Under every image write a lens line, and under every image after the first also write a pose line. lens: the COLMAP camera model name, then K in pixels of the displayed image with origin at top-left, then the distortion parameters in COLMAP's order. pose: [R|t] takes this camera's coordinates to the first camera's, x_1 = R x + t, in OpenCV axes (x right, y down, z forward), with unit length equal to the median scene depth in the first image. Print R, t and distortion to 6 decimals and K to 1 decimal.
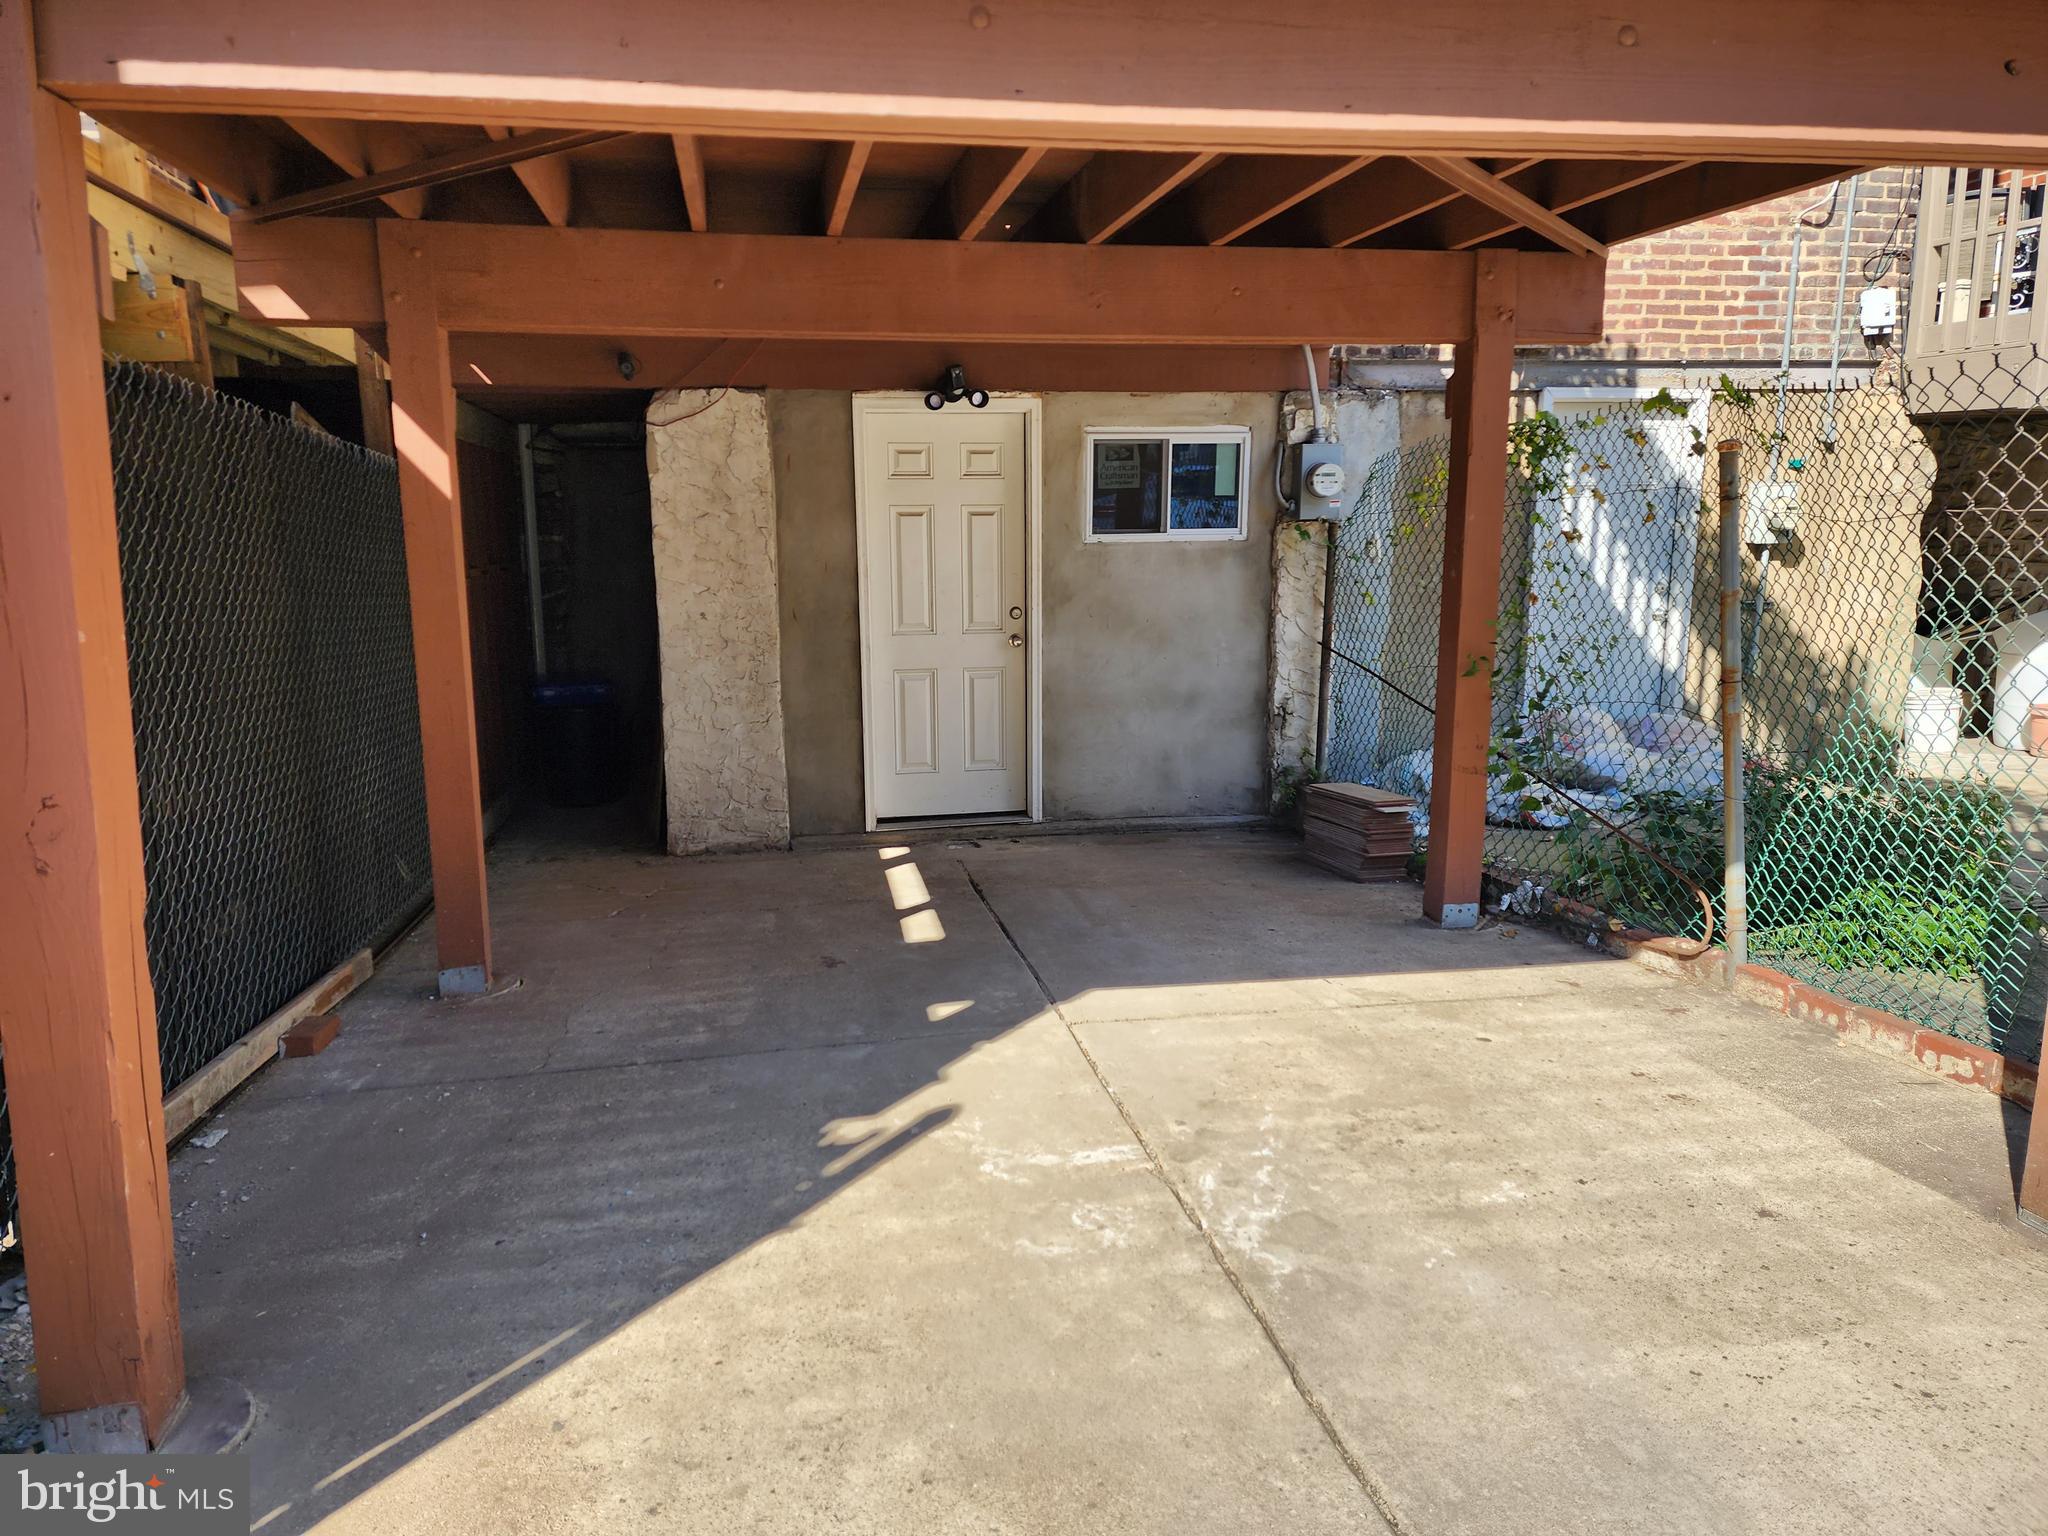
lens RADIAL K [[1553.4, 0, 1002.9], [0, 1553.4, 776.1], [0, 0, 1]] dist [0.143374, -0.000342]
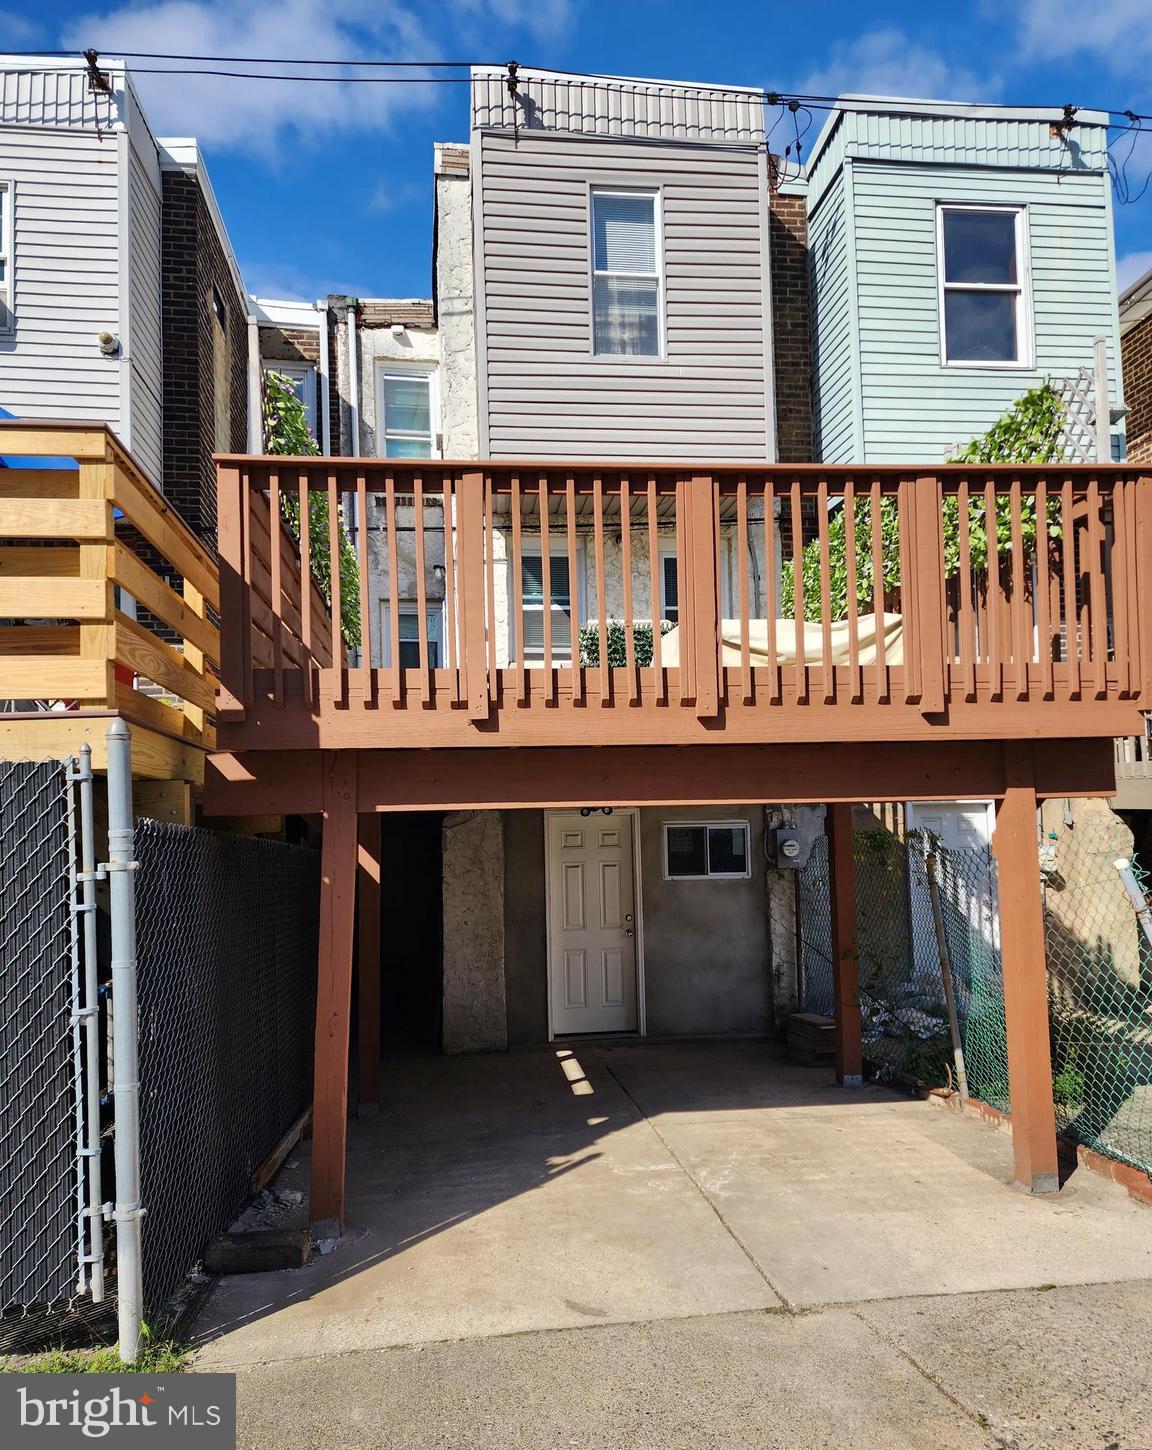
lens RADIAL K [[1090.1, 0, 581.0], [0, 1090.1, 713.3], [0, 0, 1]] dist [0.065489, -0.041616]
pose [[0.999134, -0.014819, -0.038876, 0.008258], [0.003959, 0.964041, -0.265724, 0.009229], [0.041415, 0.265341, 0.963265, -0.503241]]
